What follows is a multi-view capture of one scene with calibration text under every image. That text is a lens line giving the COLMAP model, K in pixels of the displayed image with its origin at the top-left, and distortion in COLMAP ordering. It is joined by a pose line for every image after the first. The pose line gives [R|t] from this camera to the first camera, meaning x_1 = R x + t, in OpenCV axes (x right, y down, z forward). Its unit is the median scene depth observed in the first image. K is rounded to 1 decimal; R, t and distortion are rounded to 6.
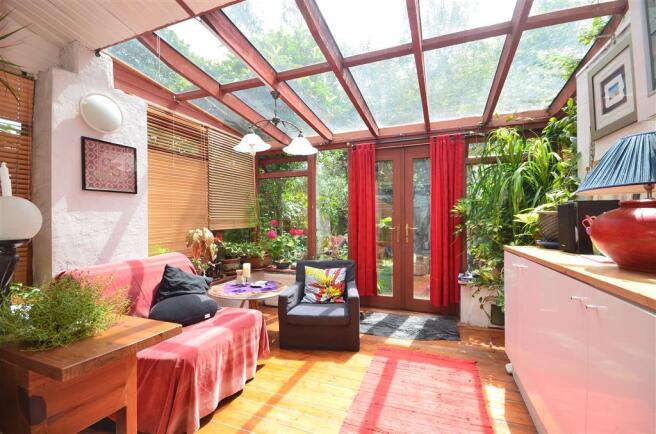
lens RADIAL K [[286.1, 0, 326.8], [0, 286.1, 215.4], [0, 0, 1]] dist [-0.001282, -0.000566]
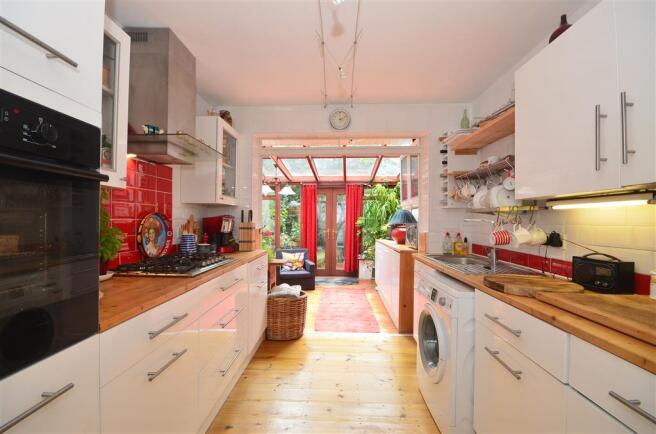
lens RADIAL K [[286.1, 0, 328.2], [0, 286.1, 218.3], [0, 0, 1]] dist [-0.001282, -0.000566]
pose [[0.950173, 0.016934, 0.311264, -0.374647], [-0.017567, 0.999845, -0.000770, -0.045656], [-0.311229, -0.004736, 0.950323, -0.851187]]
